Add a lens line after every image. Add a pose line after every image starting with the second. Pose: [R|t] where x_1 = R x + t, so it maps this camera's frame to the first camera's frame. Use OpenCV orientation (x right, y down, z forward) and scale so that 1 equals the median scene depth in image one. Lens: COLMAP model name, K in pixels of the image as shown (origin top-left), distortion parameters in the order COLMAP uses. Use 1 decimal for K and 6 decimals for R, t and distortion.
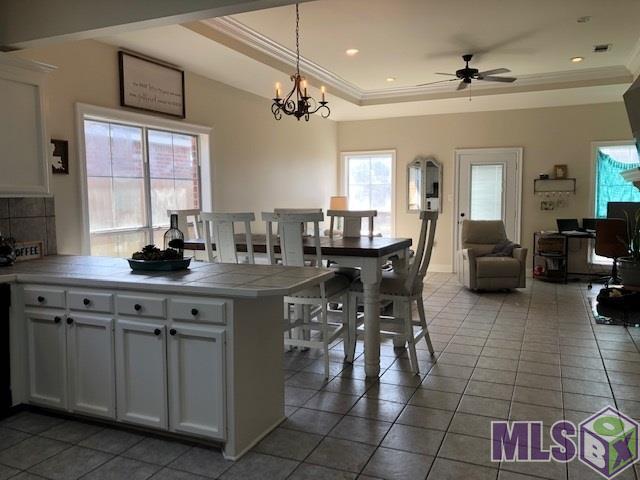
lens RADIAL K [[531.5, 0, 322.6], [0, 531.5, 234.3], [0, 0, 1]] dist [0.011836, 0.001045]
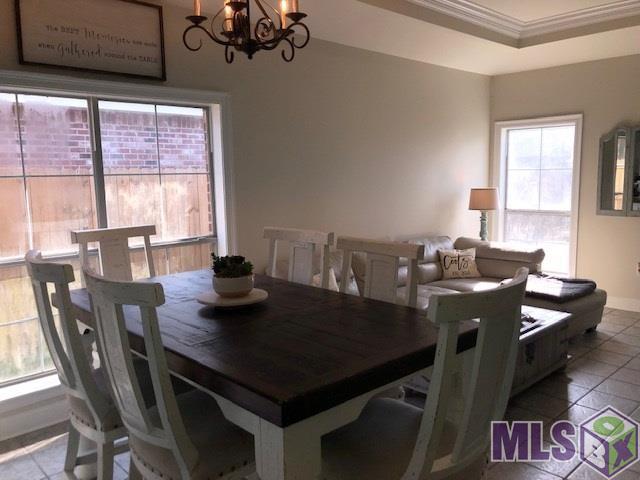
lens RADIAL K [[531.5, 0, 317.5], [0, 531.5, 225.4], [0, 0, 1]] dist [0.011836, 0.001045]
pose [[0.916705, 0.032059, -0.398276, 0.124336], [-0.020678, 0.999247, 0.032840, -0.048299], [0.399028, -0.021869, 0.916678, 0.342022]]
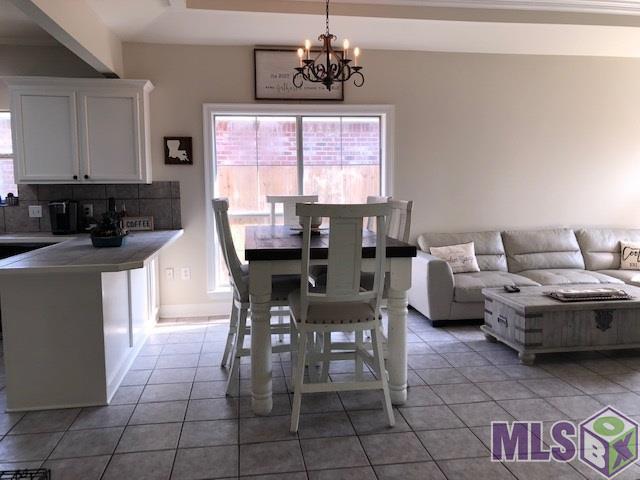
lens RADIAL K [[531.5, 0, 318.2], [0, 531.5, 234.7], [0, 0, 1]] dist [0.011836, 0.001045]
pose [[0.521484, 0.081984, -0.849314, 0.393777], [-0.059489, 0.996445, 0.059660, -0.022637], [0.851185, 0.019413, 0.524507, 0.332240]]
